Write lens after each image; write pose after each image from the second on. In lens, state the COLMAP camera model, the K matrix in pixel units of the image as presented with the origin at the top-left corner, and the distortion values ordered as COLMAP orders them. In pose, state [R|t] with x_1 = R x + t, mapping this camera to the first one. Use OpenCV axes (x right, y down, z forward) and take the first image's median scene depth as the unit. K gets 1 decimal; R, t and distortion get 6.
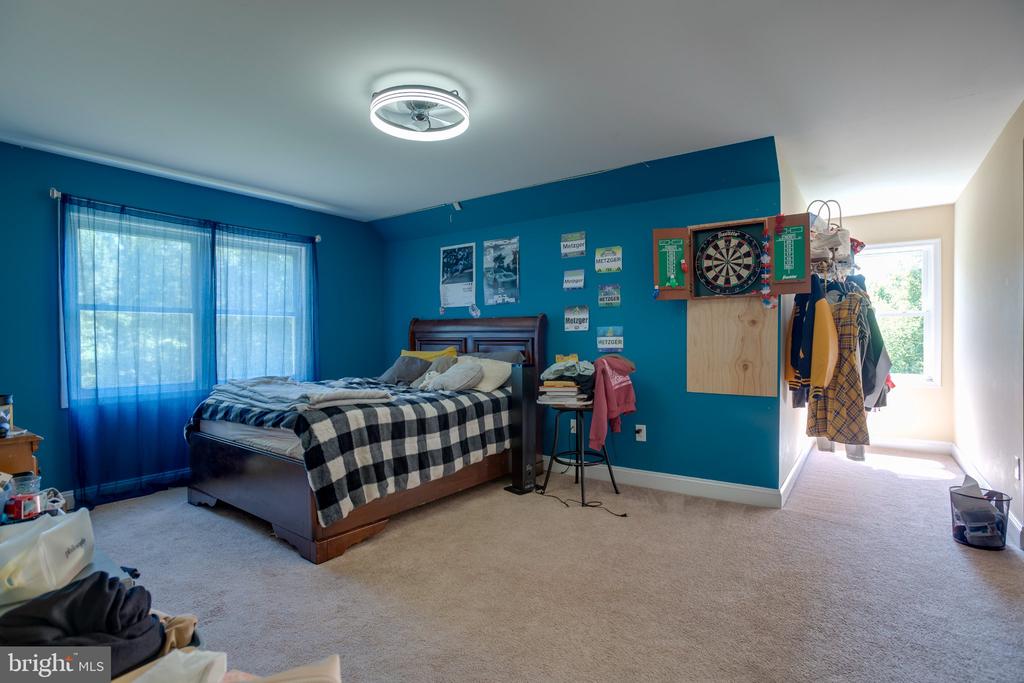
lens RADIAL K [[496.7, 0, 518.8], [0, 496.7, 349.1], [0, 0, 1]] dist [-0.044102, 0.006954]
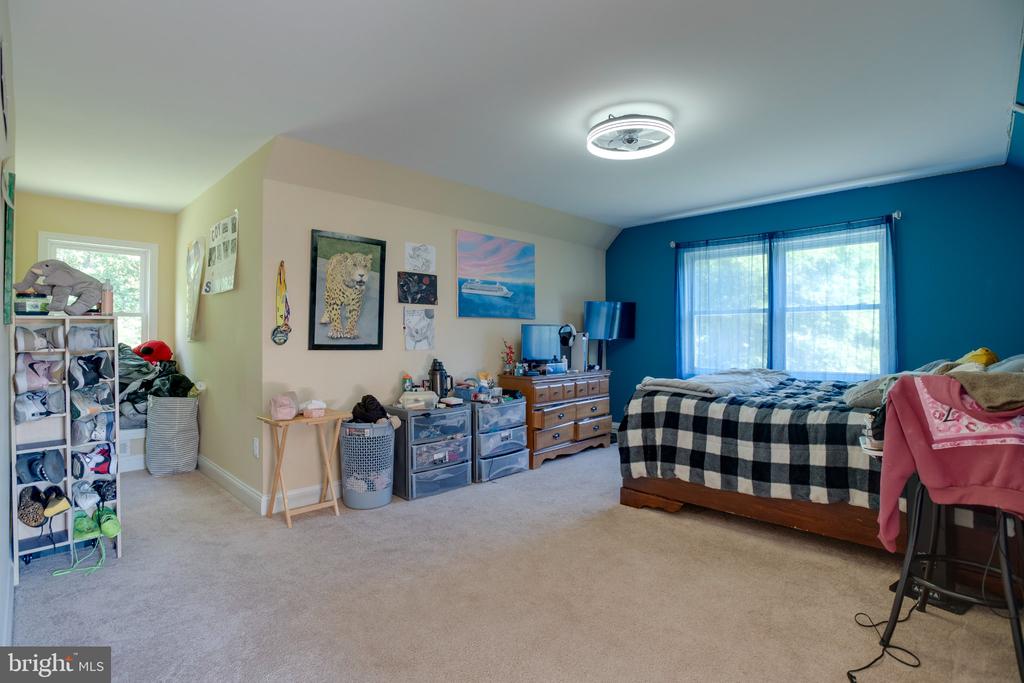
lens RADIAL K [[496.7, 0, 508.3], [0, 496.7, 336.5], [0, 0, 1]] dist [-0.044102, 0.006954]
pose [[-0.164414, 0.007196, -0.986365, 0.658868], [-0.015806, 0.999826, 0.009928, -0.017847], [0.986265, 0.017222, -0.164272, 0.617985]]
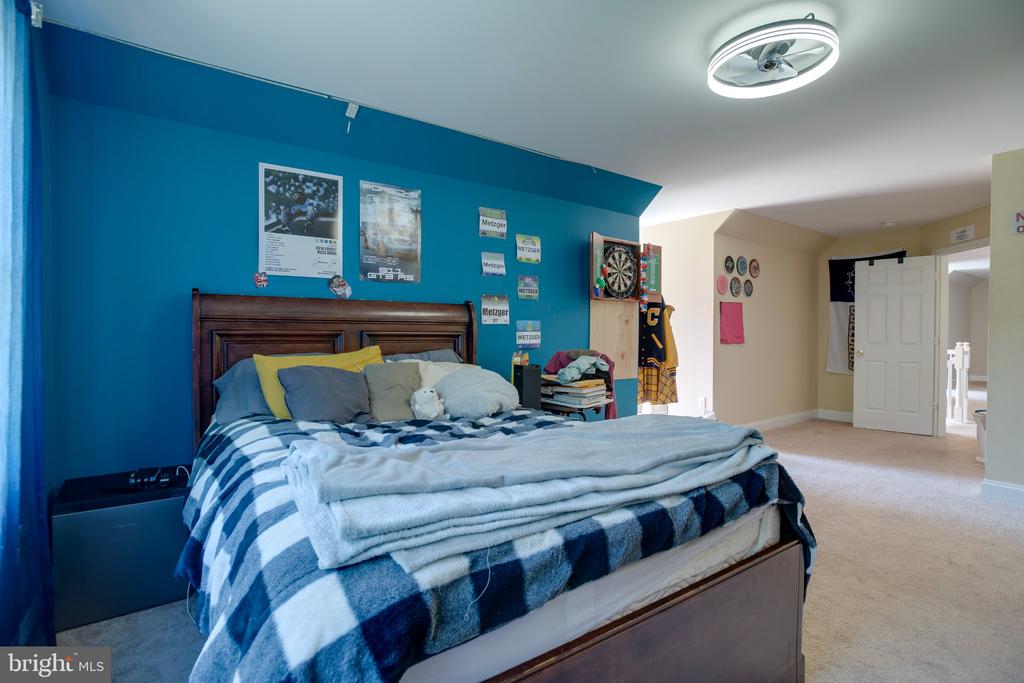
lens RADIAL K [[496.7, 0, 509.1], [0, 496.7, 340.5], [0, 0, 1]] dist [-0.044102, 0.006954]
pose [[0.351479, -0.008709, 0.936155, -0.759361], [0.012044, 0.999916, 0.004780, -0.013689], [-0.936118, 0.009595, 0.351554, 0.756851]]
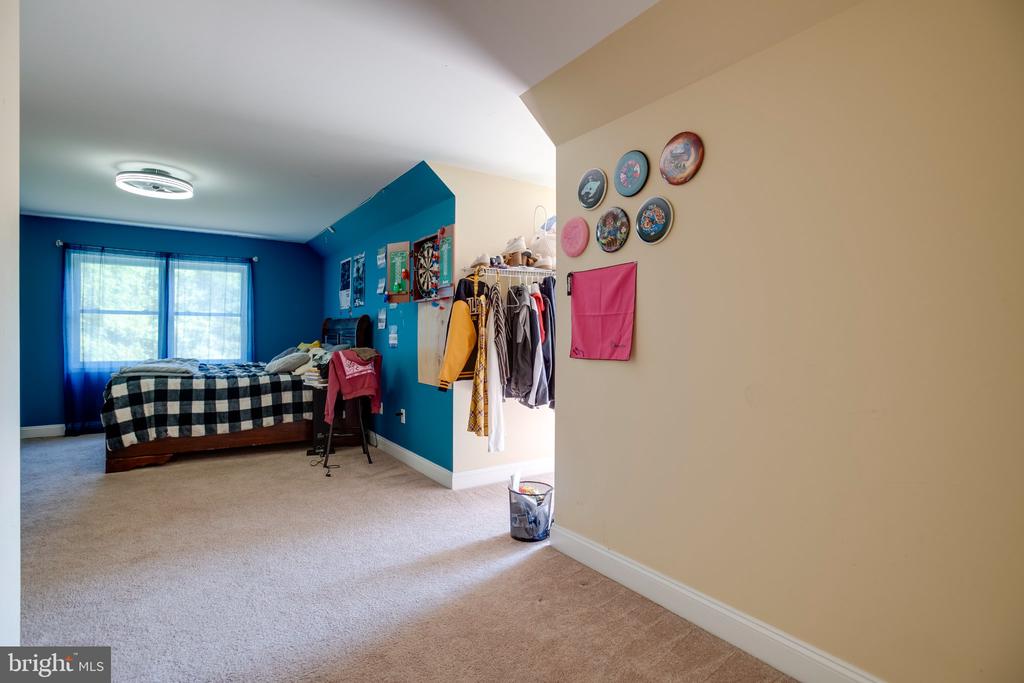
lens RADIAL K [[496.7, 0, 520.6], [0, 496.7, 348.2], [0, 0, 1]] dist [-0.044102, 0.006954]
pose [[0.938769, 0.022532, -0.343811, 0.943402], [-0.022240, 0.999741, 0.004793, -0.003473], [0.343830, 0.003147, 0.939027, -0.010930]]
